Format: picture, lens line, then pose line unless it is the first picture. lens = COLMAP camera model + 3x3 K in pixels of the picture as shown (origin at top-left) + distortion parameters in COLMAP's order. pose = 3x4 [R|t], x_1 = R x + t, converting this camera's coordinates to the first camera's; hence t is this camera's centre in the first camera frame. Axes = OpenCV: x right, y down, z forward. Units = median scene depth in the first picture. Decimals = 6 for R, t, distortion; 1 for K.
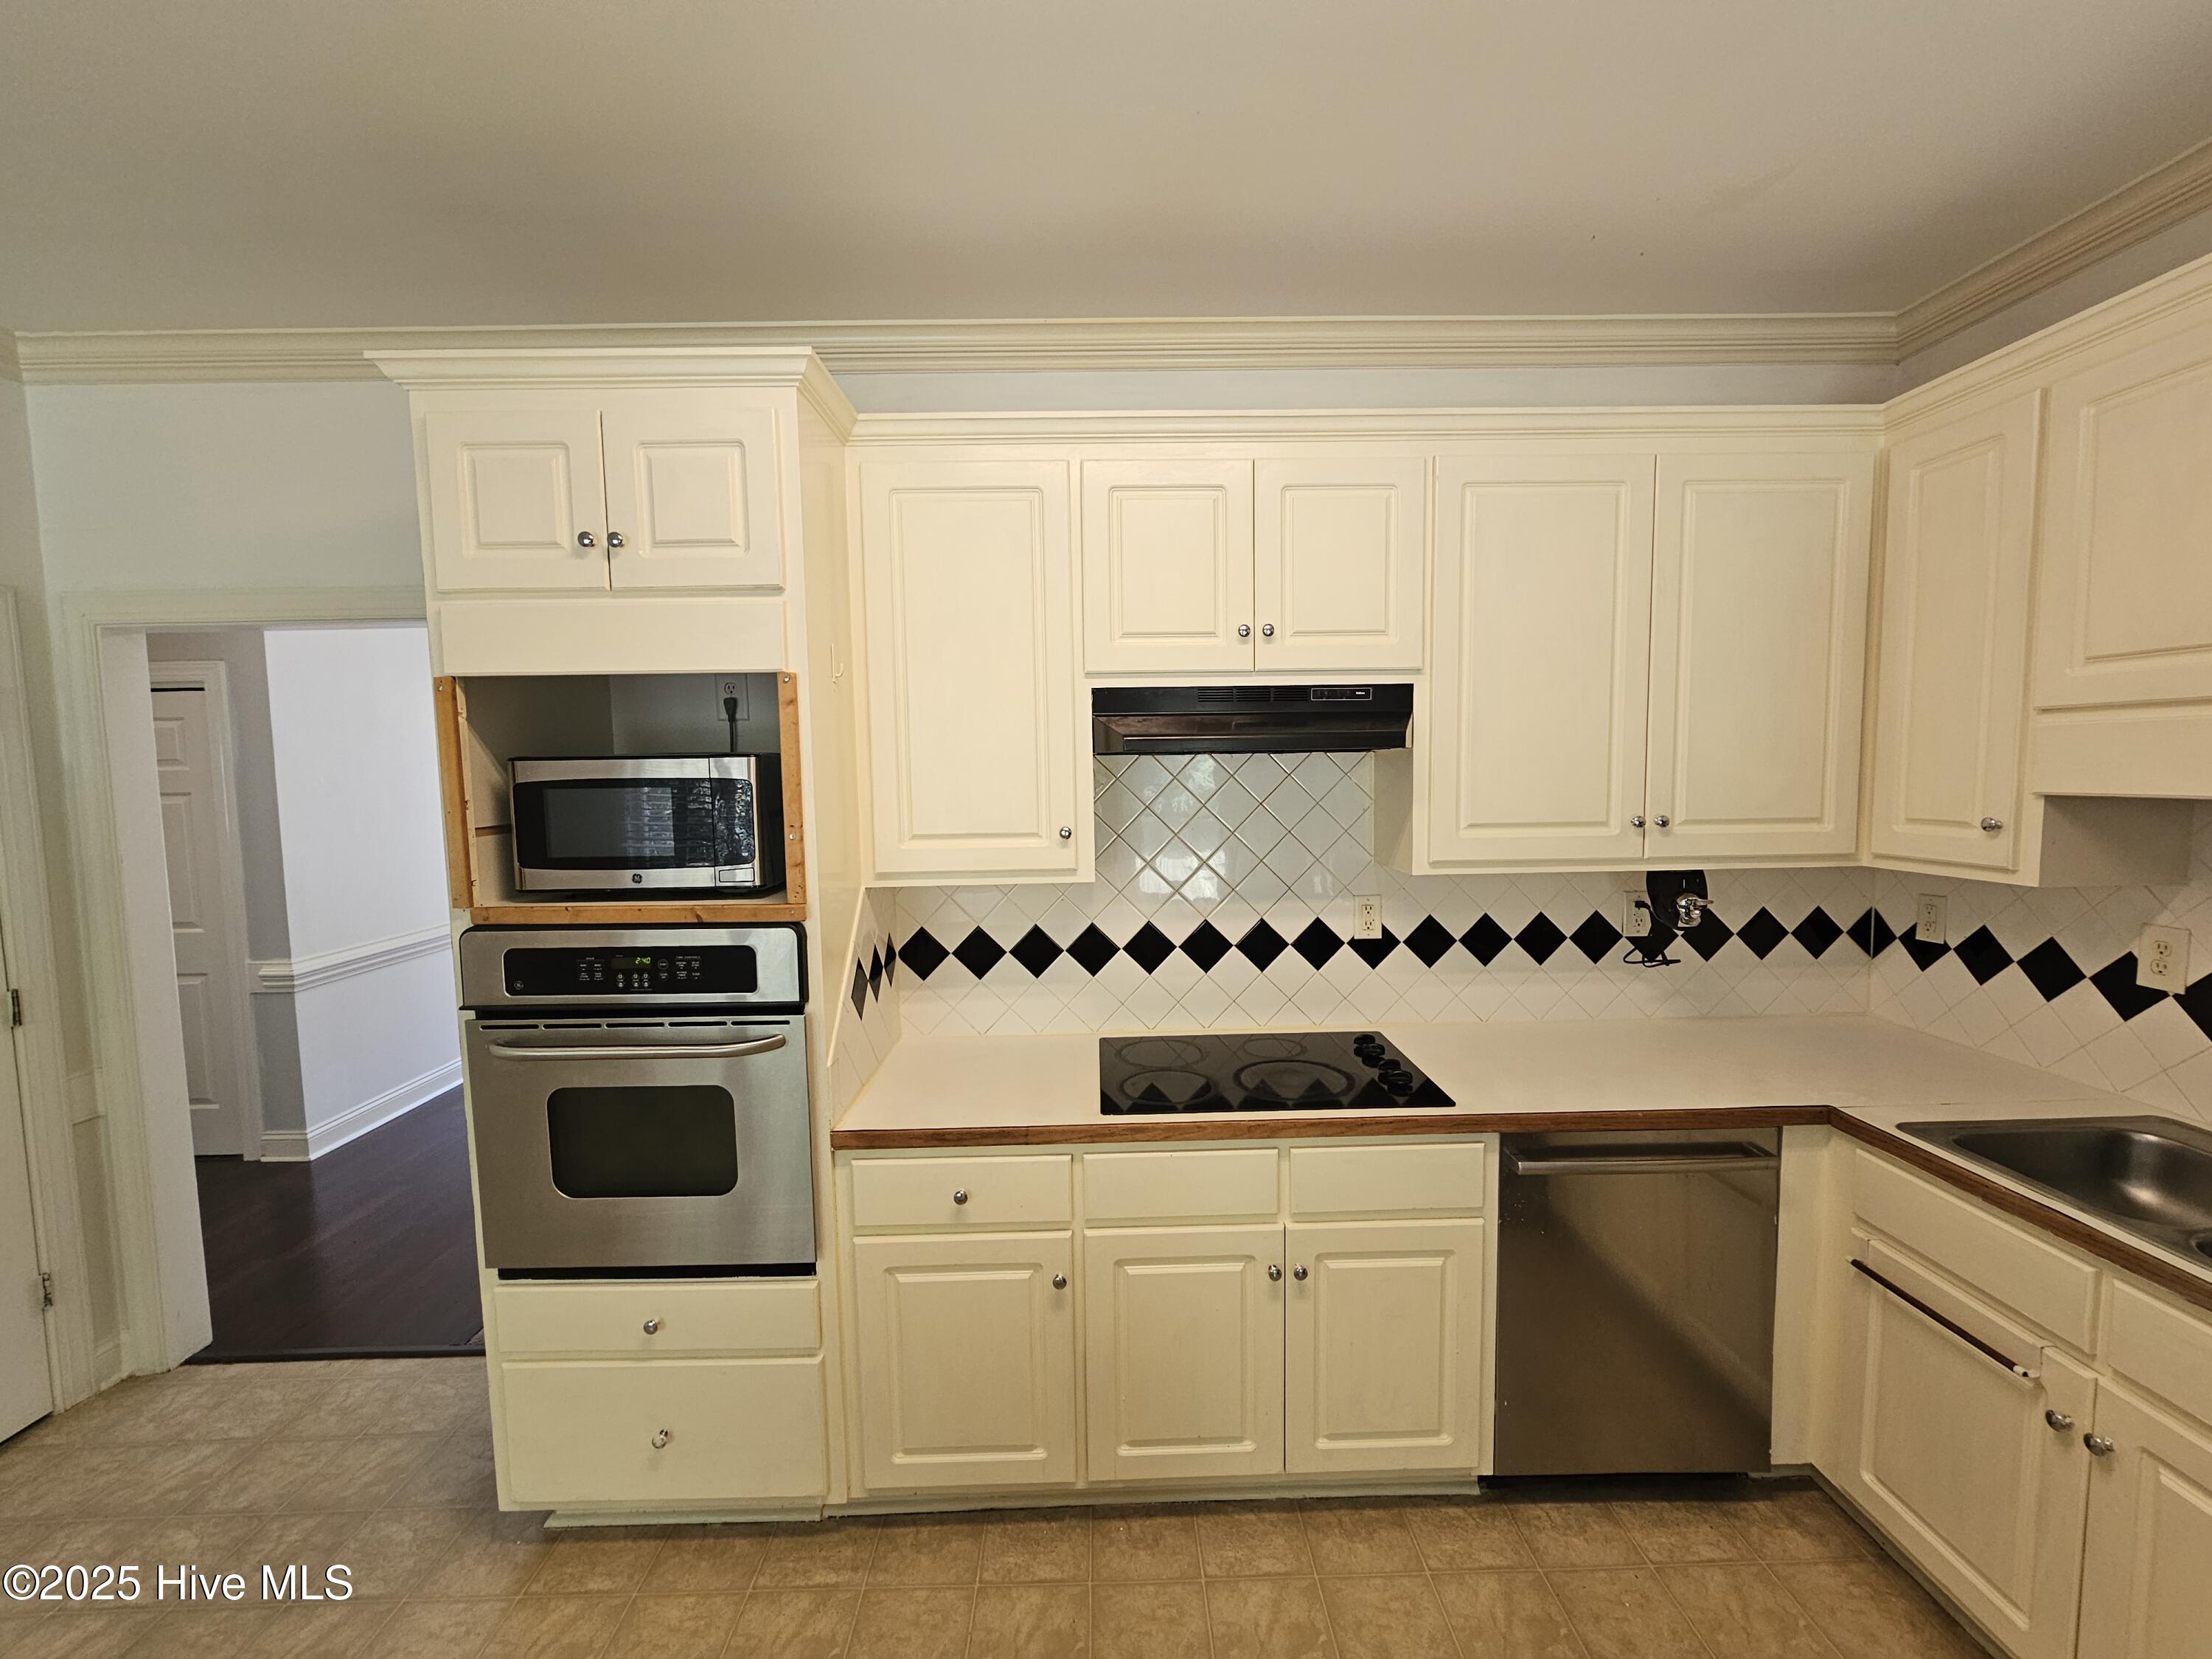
lens RADIAL K [[903.1, 0, 1114.0], [0, 903.1, 830.9], [0, 0, 1]] dist [-0.006137, 0.000992]
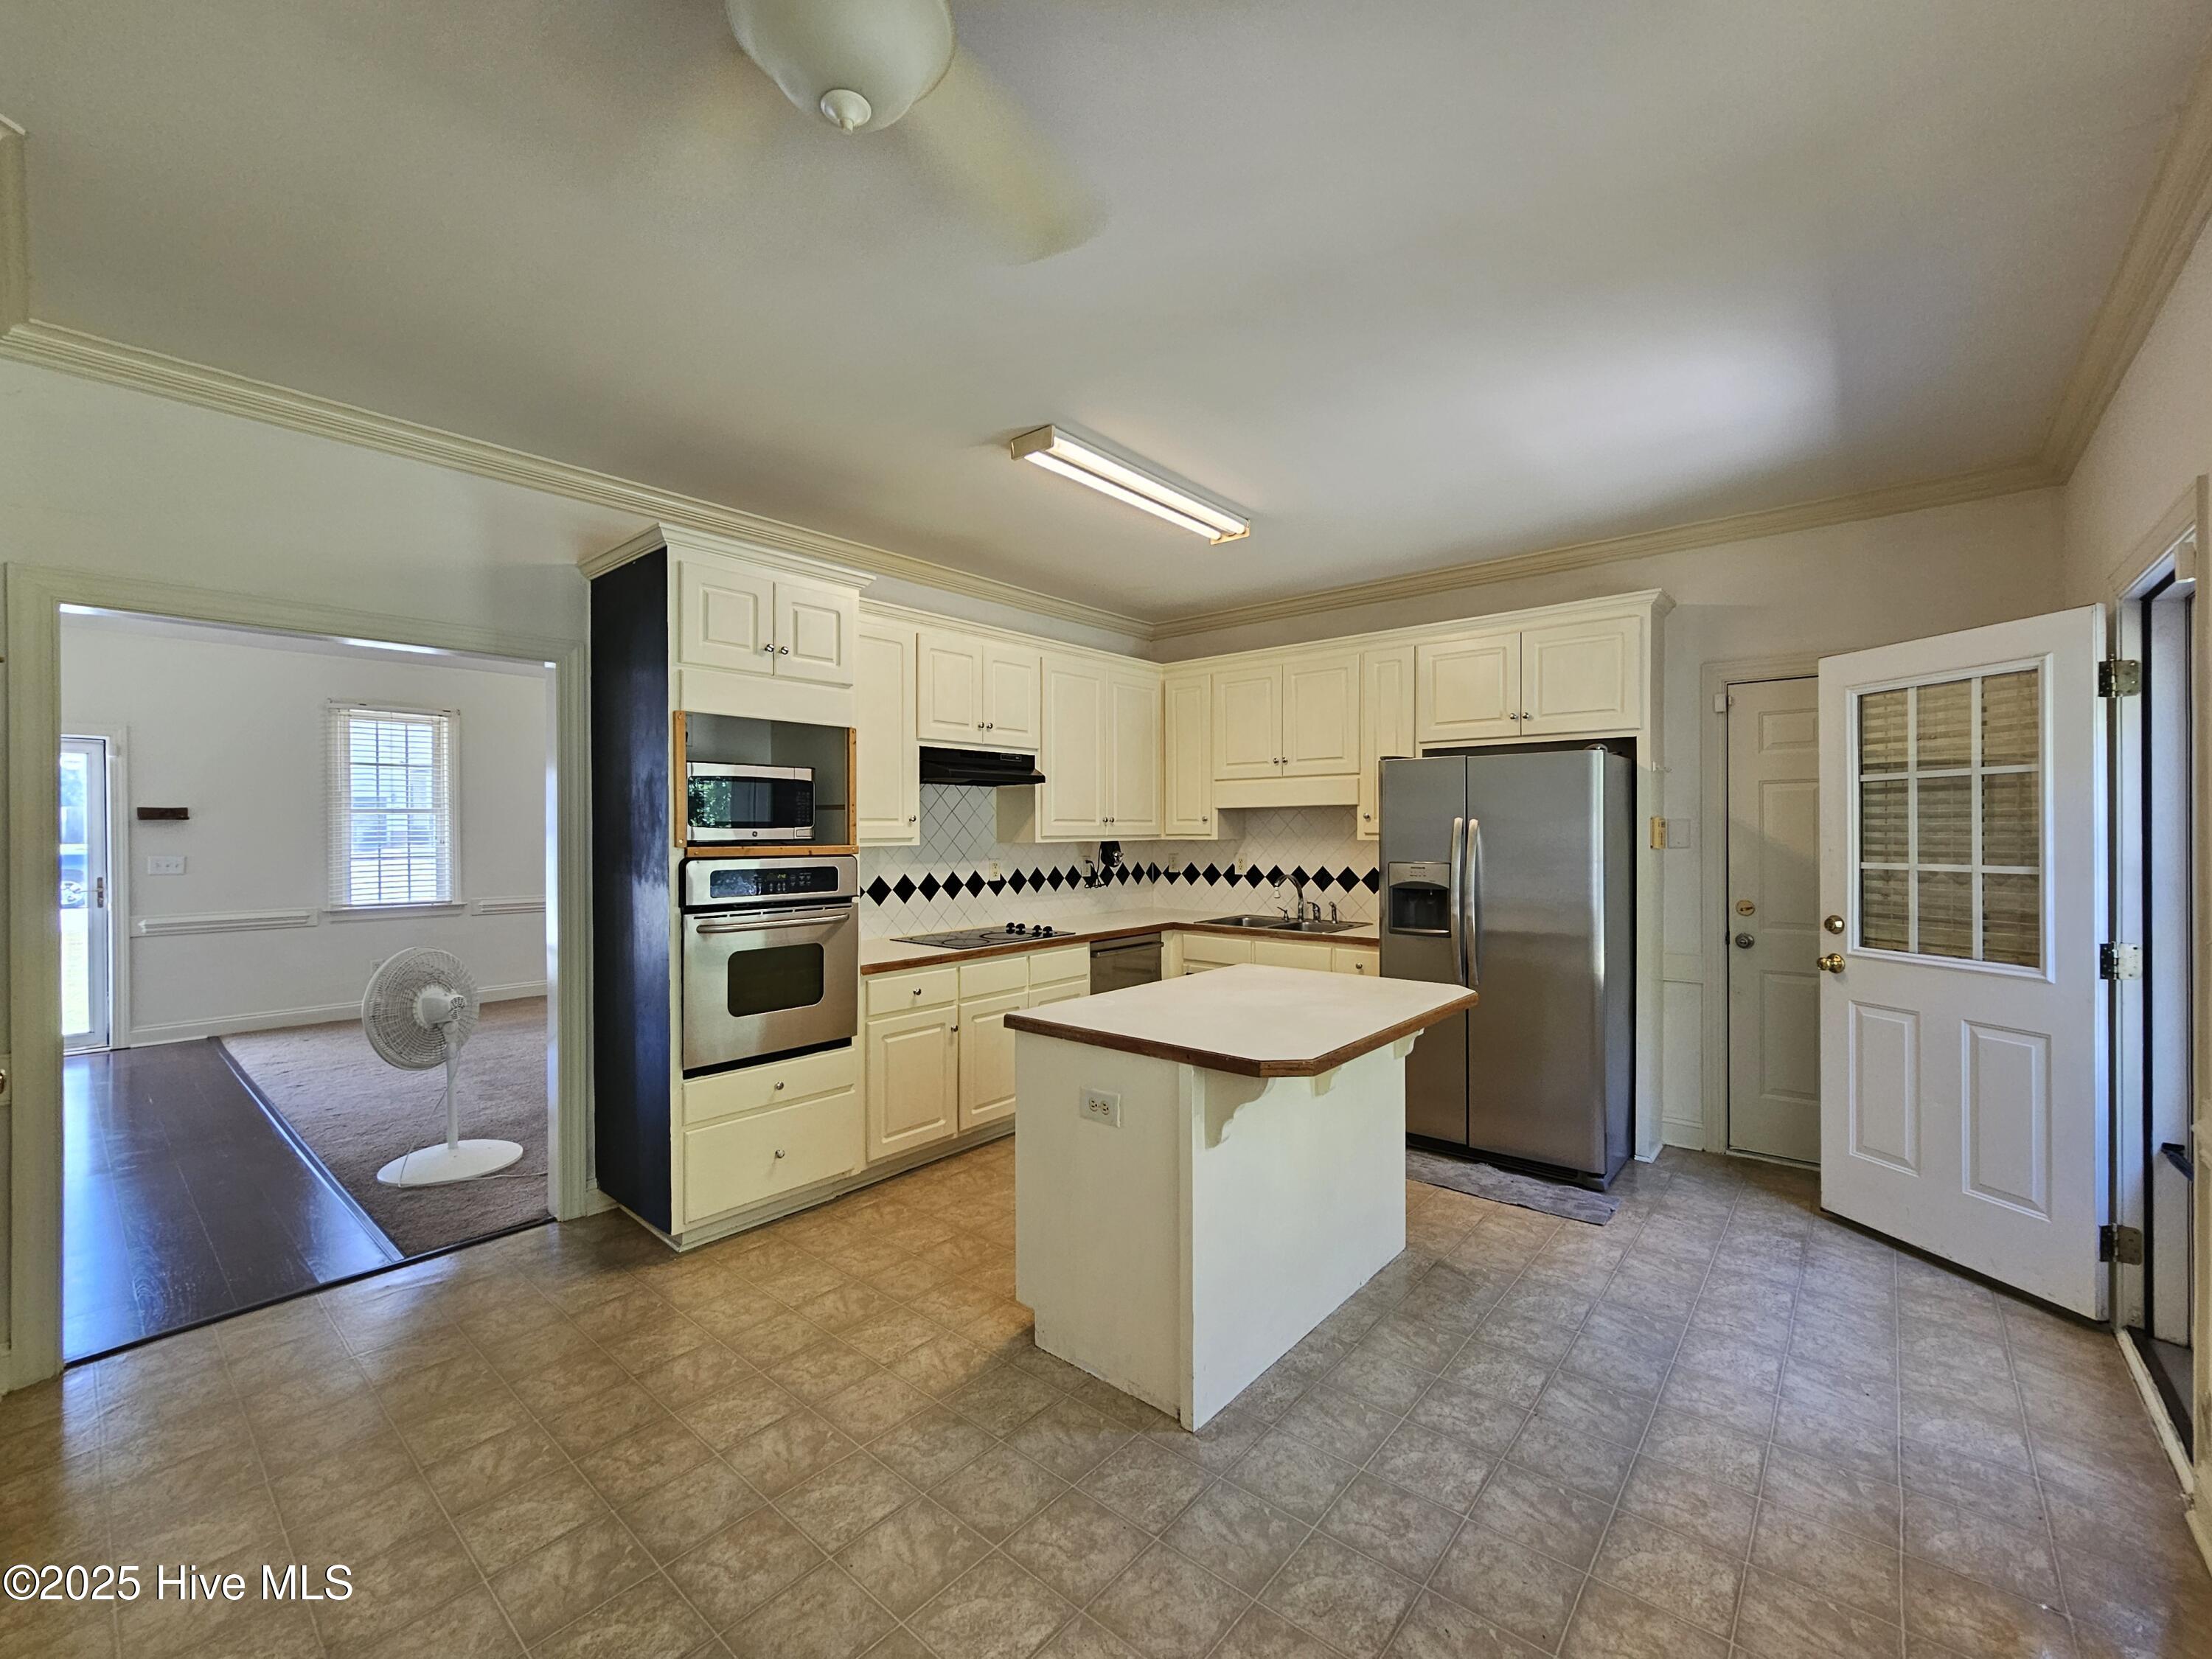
lens RADIAL K [[903.1, 0, 1109.7], [0, 903.1, 831.6], [0, 0, 1]] dist [-0.006137, 0.000992]
pose [[0.660448, 0.011051, 0.750791, -1.311846], [0.047143, 0.997309, -0.056149, 0.169186], [-0.749391, 0.072478, 0.658149, -0.634298]]
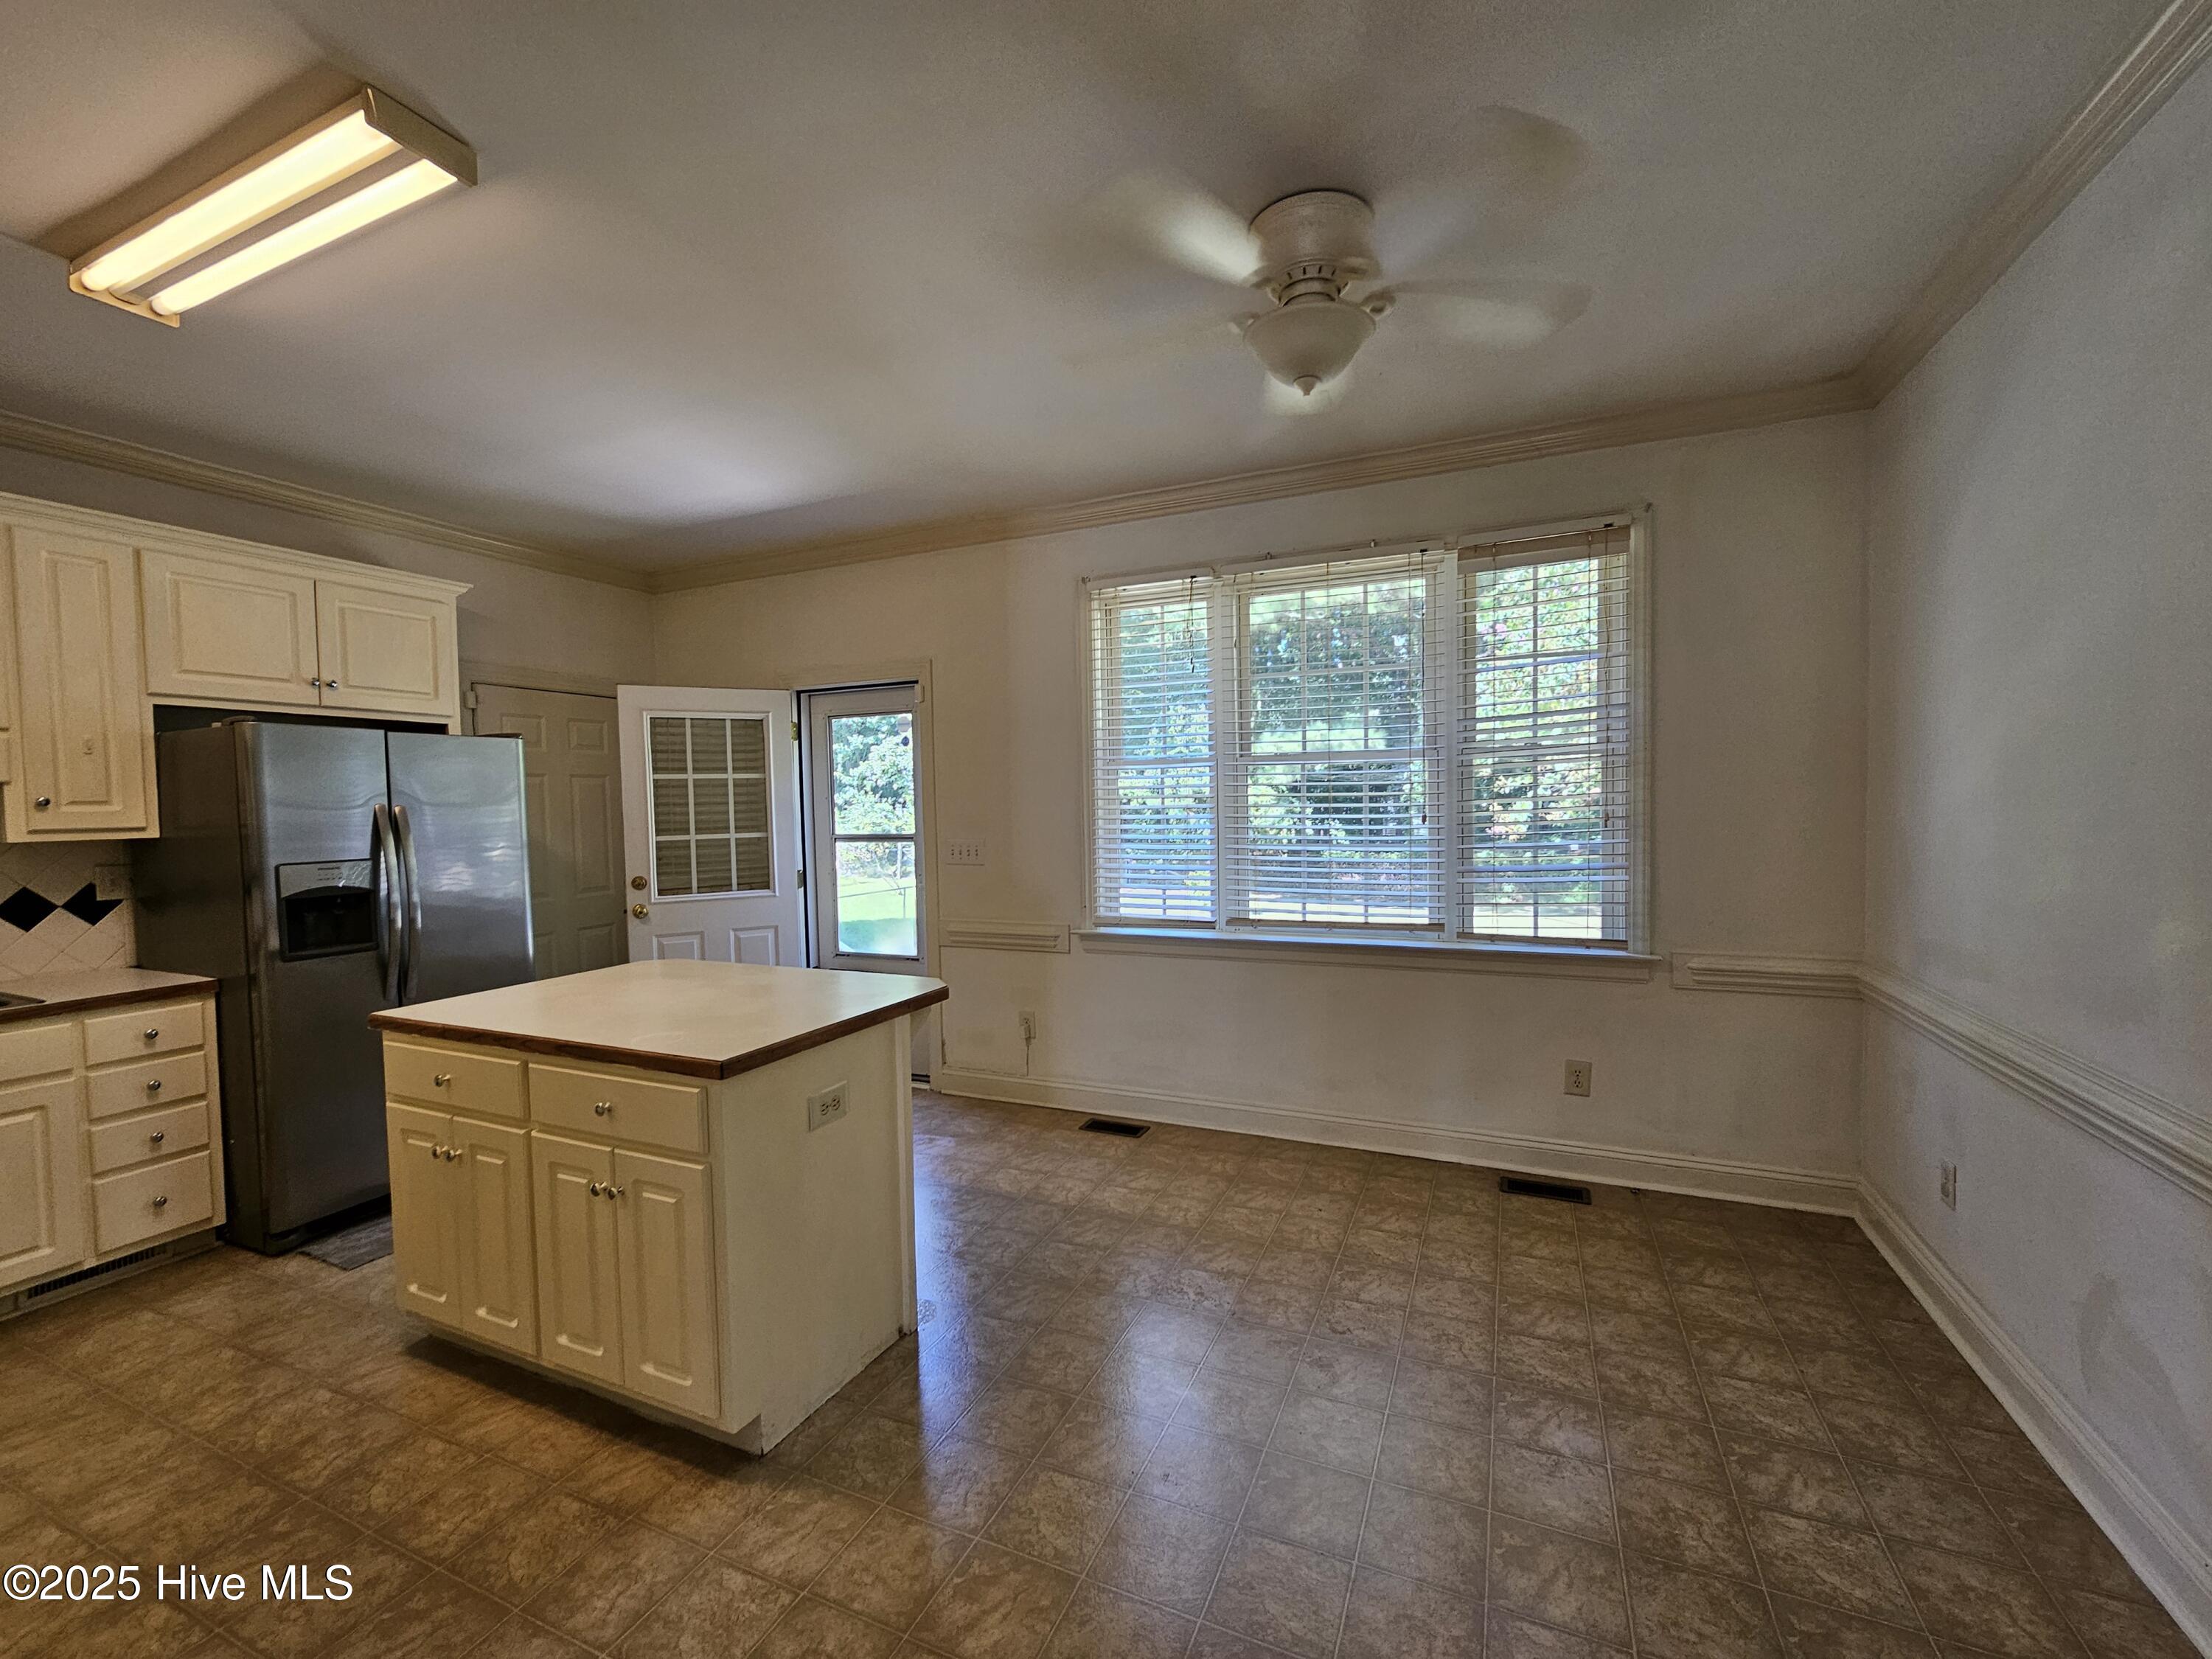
lens RADIAL K [[903.1, 0, 1114.3], [0, 903.1, 832.1], [0, 0, 1]] dist [-0.006137, 0.000992]
pose [[-0.911780, 0.015457, 0.410388, -1.210184], [0.058386, 0.994020, 0.092279, 0.042712], [-0.406507, 0.108099, -0.907230, 1.022329]]
